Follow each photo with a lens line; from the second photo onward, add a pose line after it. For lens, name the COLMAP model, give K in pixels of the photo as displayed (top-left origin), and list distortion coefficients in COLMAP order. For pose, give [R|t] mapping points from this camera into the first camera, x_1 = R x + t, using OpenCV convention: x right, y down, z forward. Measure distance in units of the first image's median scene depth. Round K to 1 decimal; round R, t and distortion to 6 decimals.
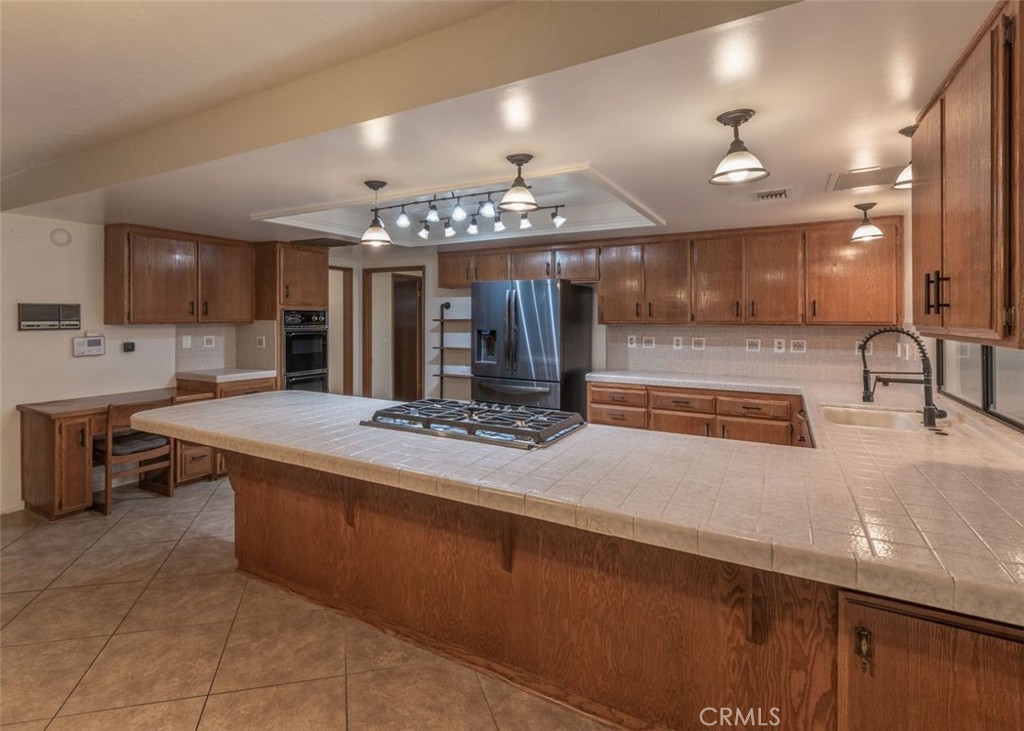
lens RADIAL K [[514.4, 0, 508.0], [0, 514.4, 322.2], [0, 0, 1]] dist [0.001263, 0.000216]
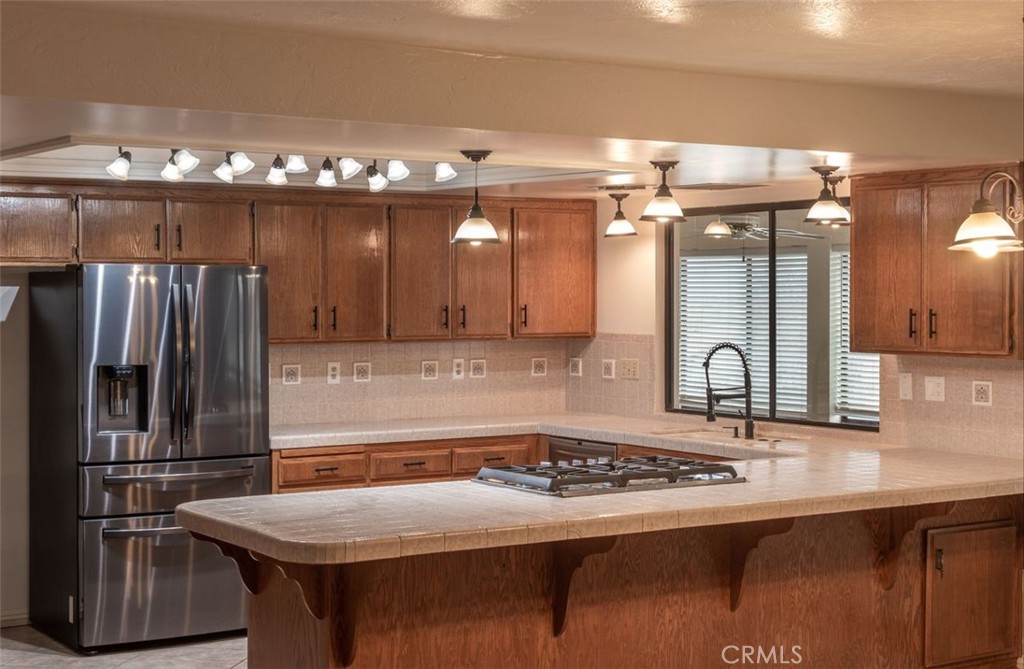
lens RADIAL K [[1529.7, 0, 512.0], [0, 1529.7, 334.5], [0, 0, 1]] dist [0.007520, 0.002417]
pose [[0.438994, -0.025292, 0.898134, -1.375931], [0.007314, 0.999671, 0.024577, -0.054157], [-0.898460, -0.004220, 0.439034, 0.057529]]
